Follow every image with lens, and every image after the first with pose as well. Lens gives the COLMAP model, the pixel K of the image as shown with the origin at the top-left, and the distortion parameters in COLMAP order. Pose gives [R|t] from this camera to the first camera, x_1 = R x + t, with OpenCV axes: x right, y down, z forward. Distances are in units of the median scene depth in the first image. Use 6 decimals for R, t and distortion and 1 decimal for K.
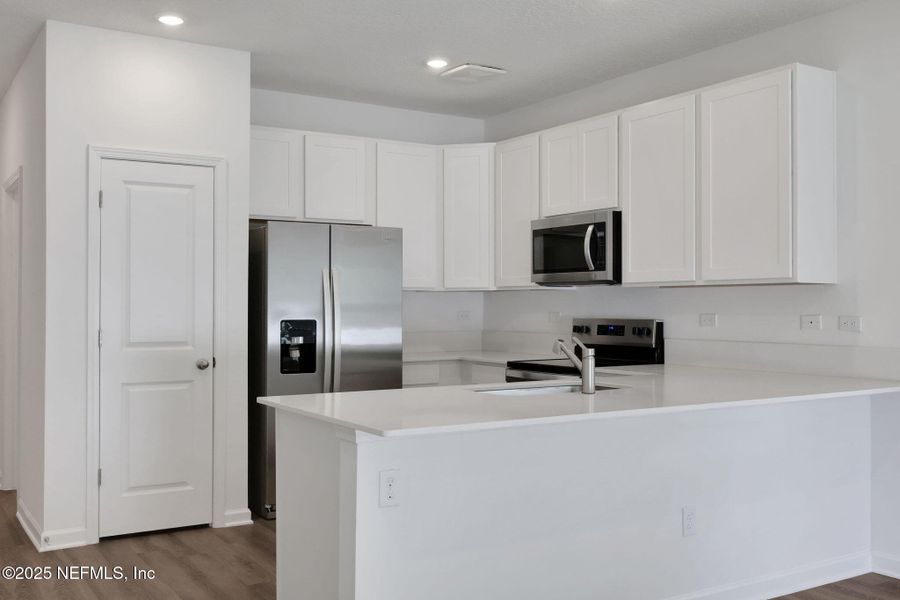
lens RADIAL K [[898.7, 0, 450.0], [0, 898.7, 300.0], [0, 0, 1]] dist [0.013130, 0.009674]
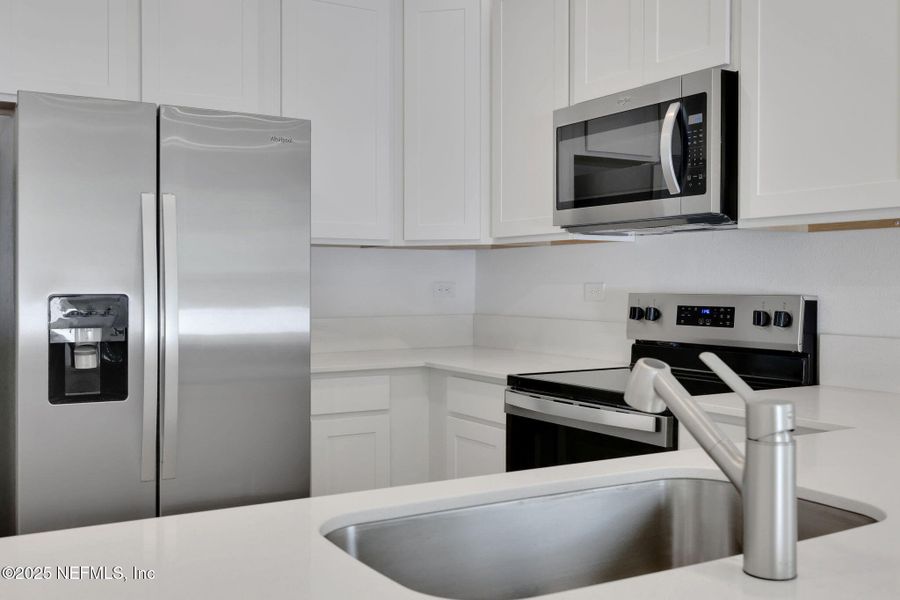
lens RADIAL K [[898.7, 0, 450.0], [0, 898.7, 300.0], [0, 0, 1]] dist [0.013130, 0.009674]
pose [[0.999537, 0.004035, -0.030163, 0.048528], [-0.003345, 0.999732, 0.022900, 0.013464], [0.030248, -0.022789, 0.999283, 0.492268]]
